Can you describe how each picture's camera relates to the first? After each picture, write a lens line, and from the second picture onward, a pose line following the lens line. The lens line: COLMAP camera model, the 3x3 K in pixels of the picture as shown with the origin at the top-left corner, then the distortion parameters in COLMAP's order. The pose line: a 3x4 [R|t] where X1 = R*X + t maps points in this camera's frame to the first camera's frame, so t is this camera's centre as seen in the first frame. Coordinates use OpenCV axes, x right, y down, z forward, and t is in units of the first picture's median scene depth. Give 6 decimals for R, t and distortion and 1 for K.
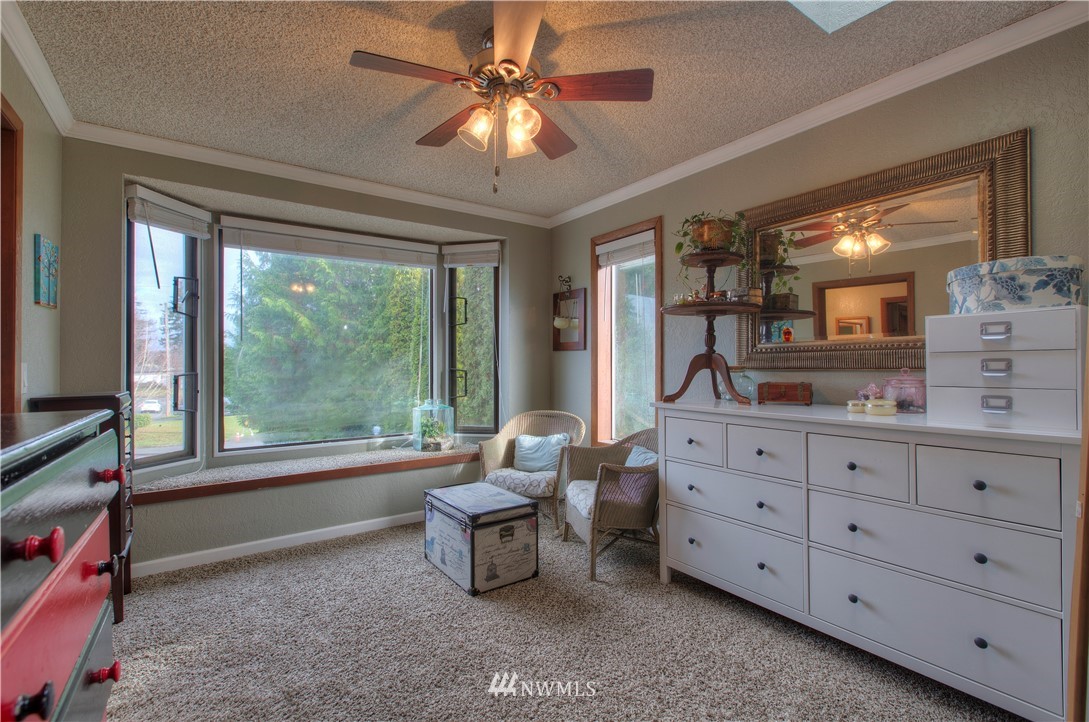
lens RADIAL K [[488.9, 0, 537.5], [0, 488.9, 362.4], [0, 0, 1]] dist [-0.000781, 0.000284]
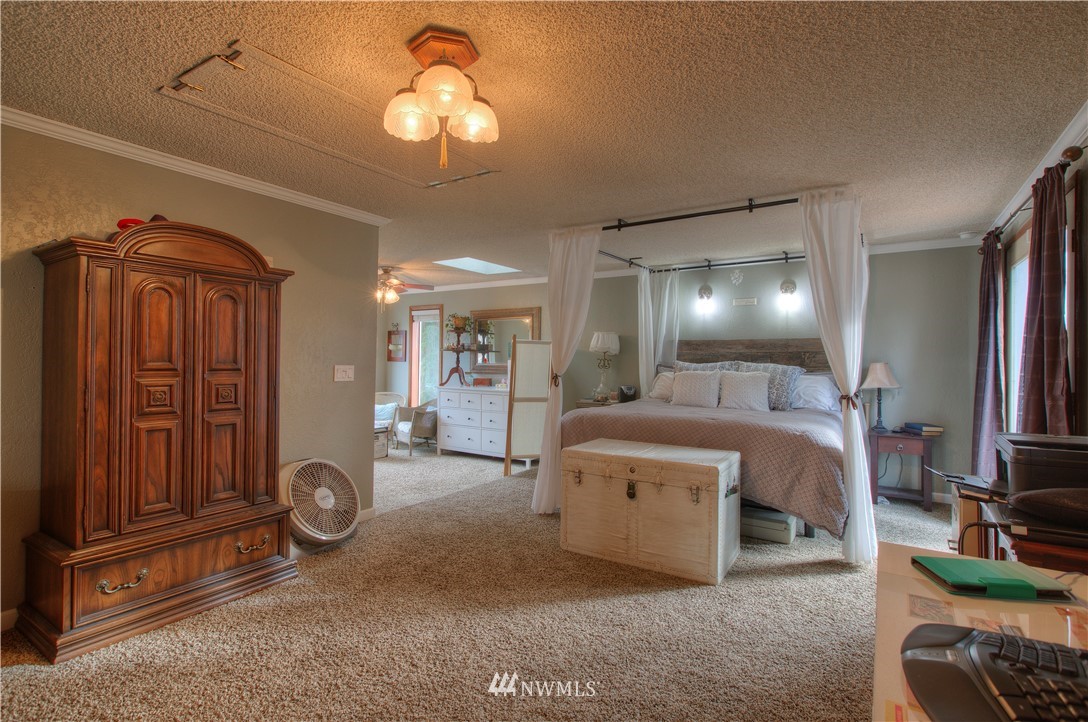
lens RADIAL K [[510.3, 0, 533.4], [0, 510.3, 359.4], [0, 0, 1]] dist [-0.001633, -0.000013]
pose [[0.926988, 0.018056, 0.374657, -0.276135], [-0.019341, 0.999813, -0.000332, -0.062192], [-0.374593, -0.006938, 0.927163, -1.571608]]
